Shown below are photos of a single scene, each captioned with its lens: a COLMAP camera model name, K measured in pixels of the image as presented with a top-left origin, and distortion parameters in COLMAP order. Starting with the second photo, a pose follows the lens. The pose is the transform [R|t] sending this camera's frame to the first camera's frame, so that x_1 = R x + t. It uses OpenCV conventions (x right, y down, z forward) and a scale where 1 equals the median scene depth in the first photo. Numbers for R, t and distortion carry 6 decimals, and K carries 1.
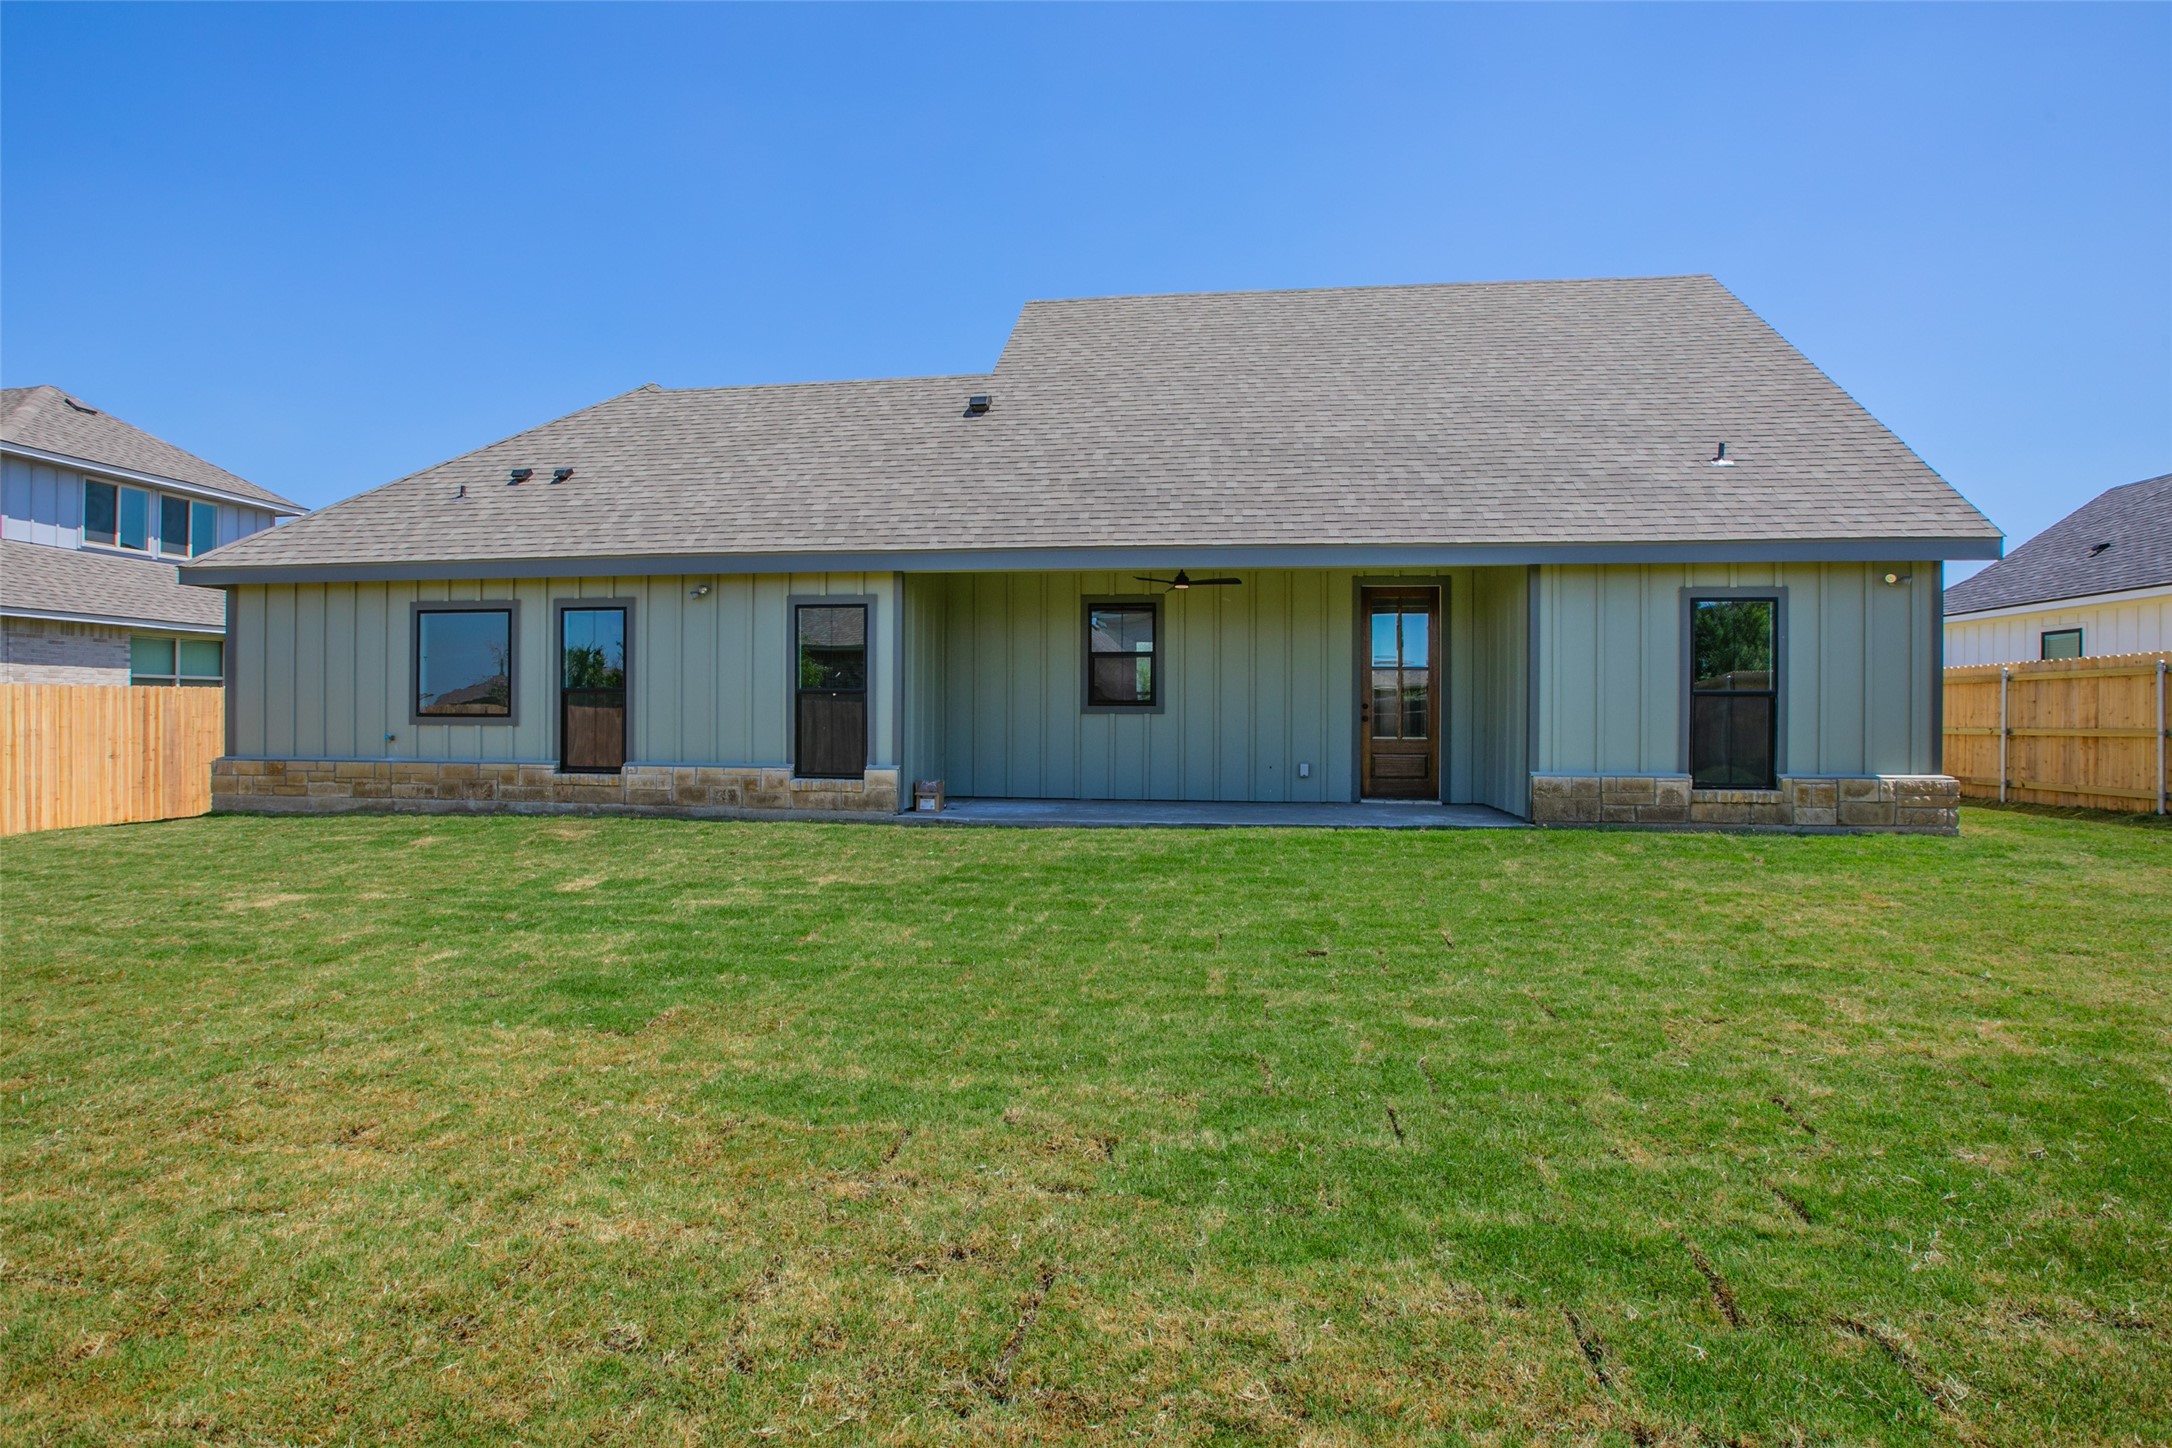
lens RADIAL K [[1025.0, 0, 1086.1], [0, 1025.0, 685.9], [0, 0, 1]] dist [0.000644, 0.000810]
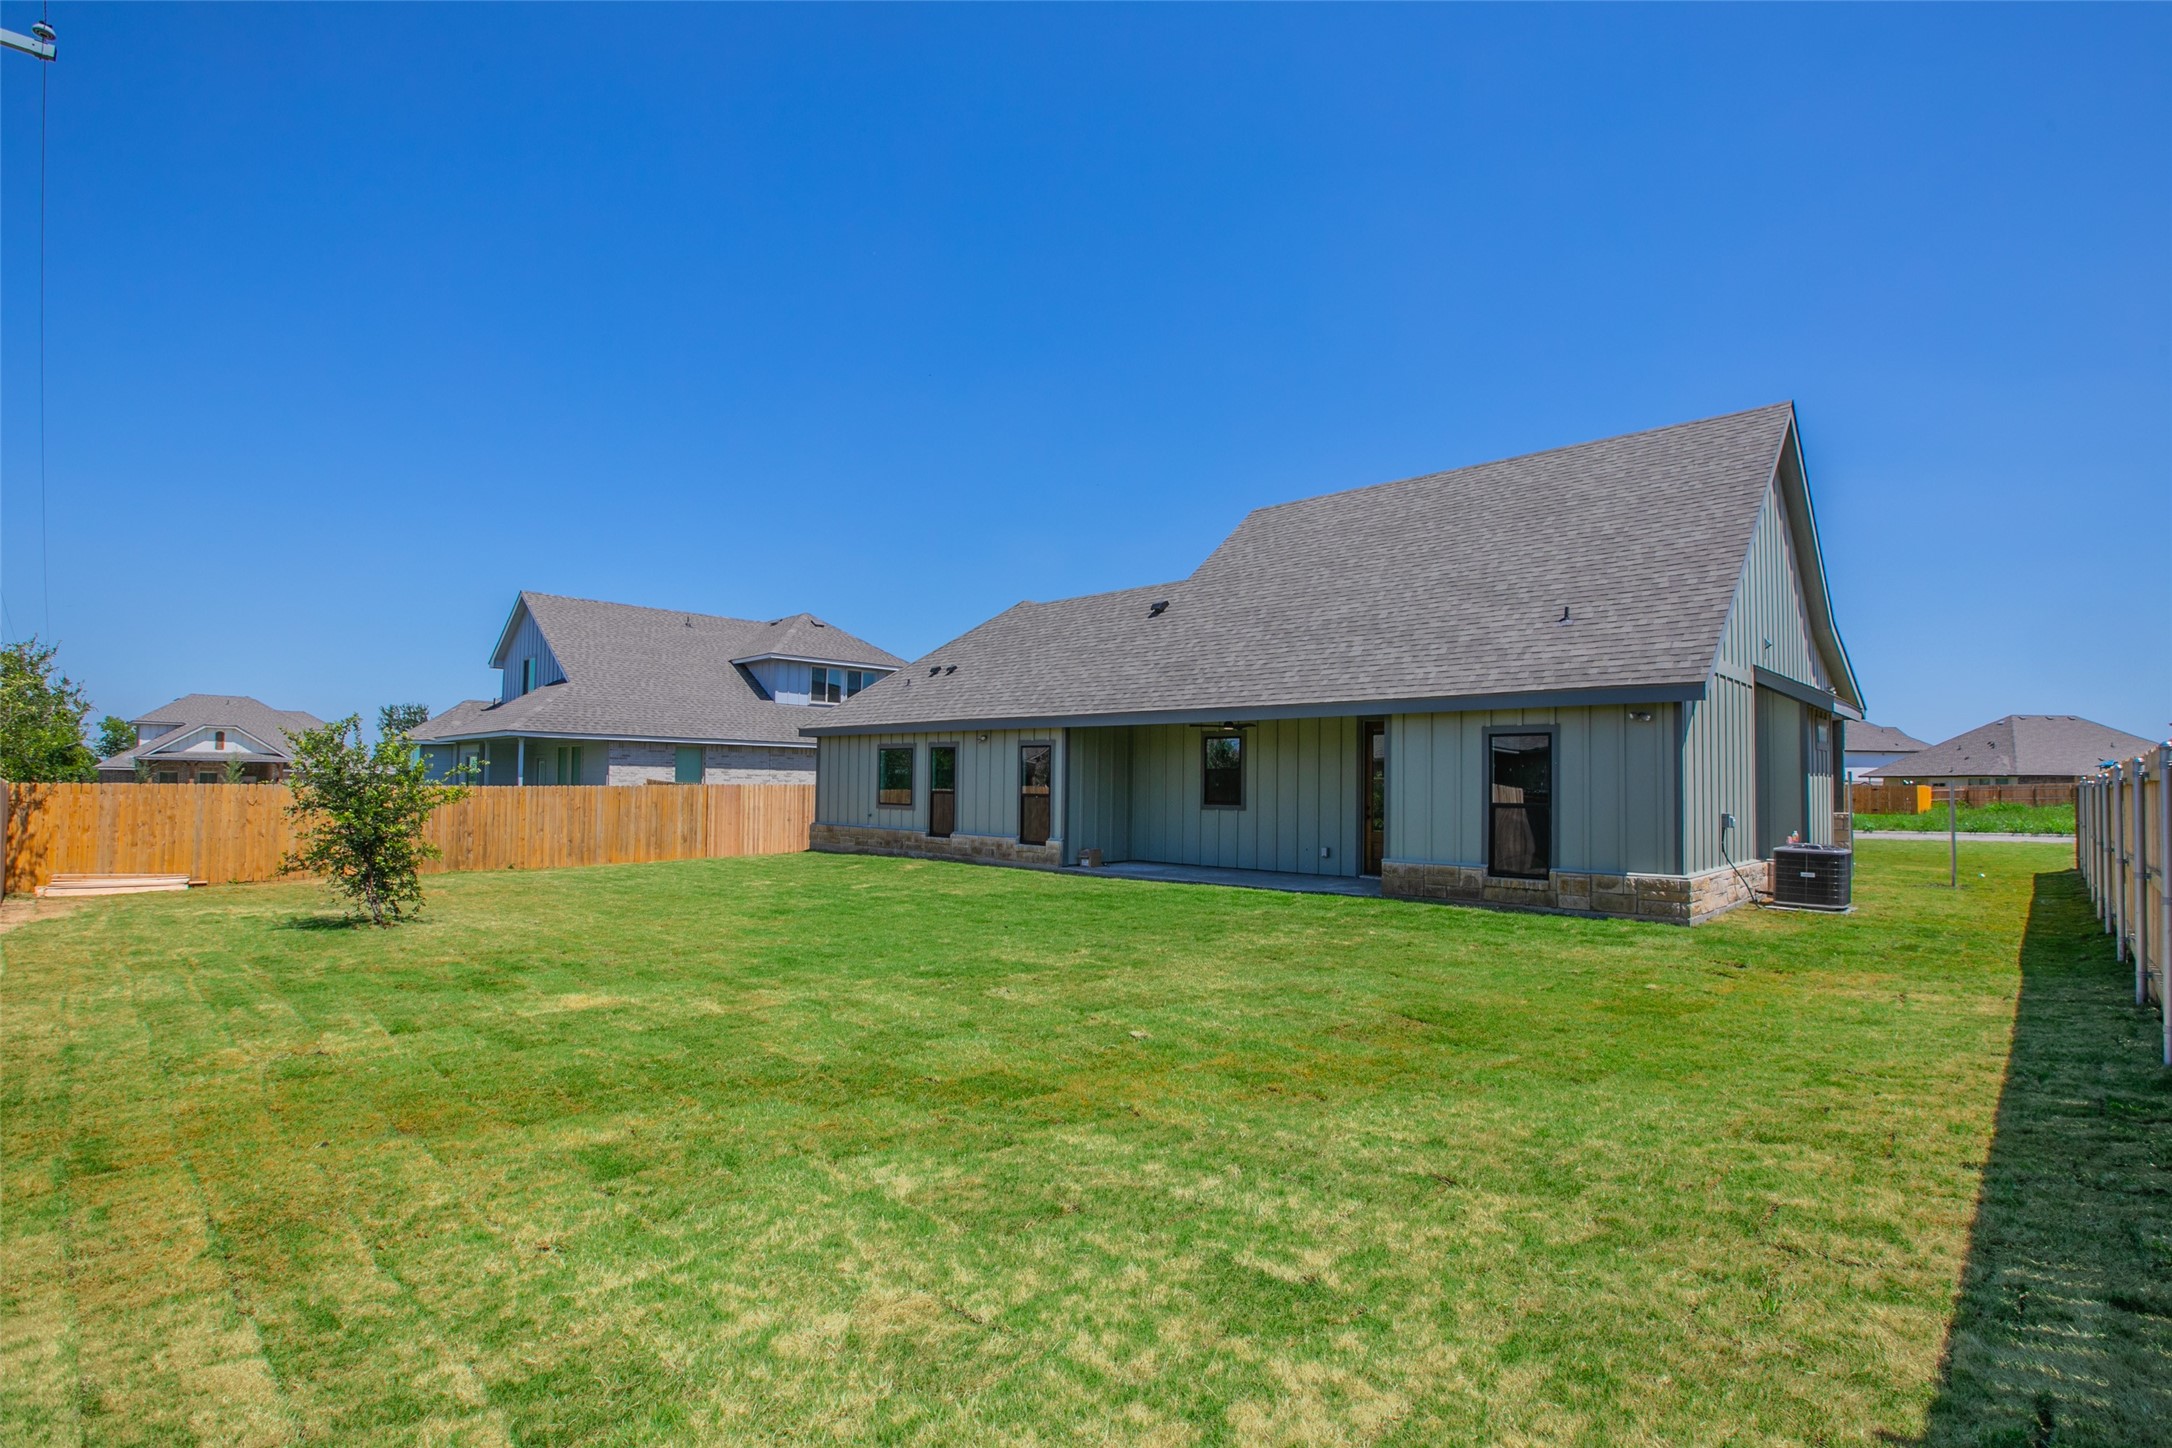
lens RADIAL K [[983.3, 0, 1093.6], [0, 983.3, 748.7], [0, 0, 1]] dist [0.002811, 0.001274]
pose [[0.838776, -0.012269, -0.544338, 0.725124], [0.002743, 0.999829, -0.018308, -0.041728], [0.544470, 0.013863, 0.838666, -0.348872]]
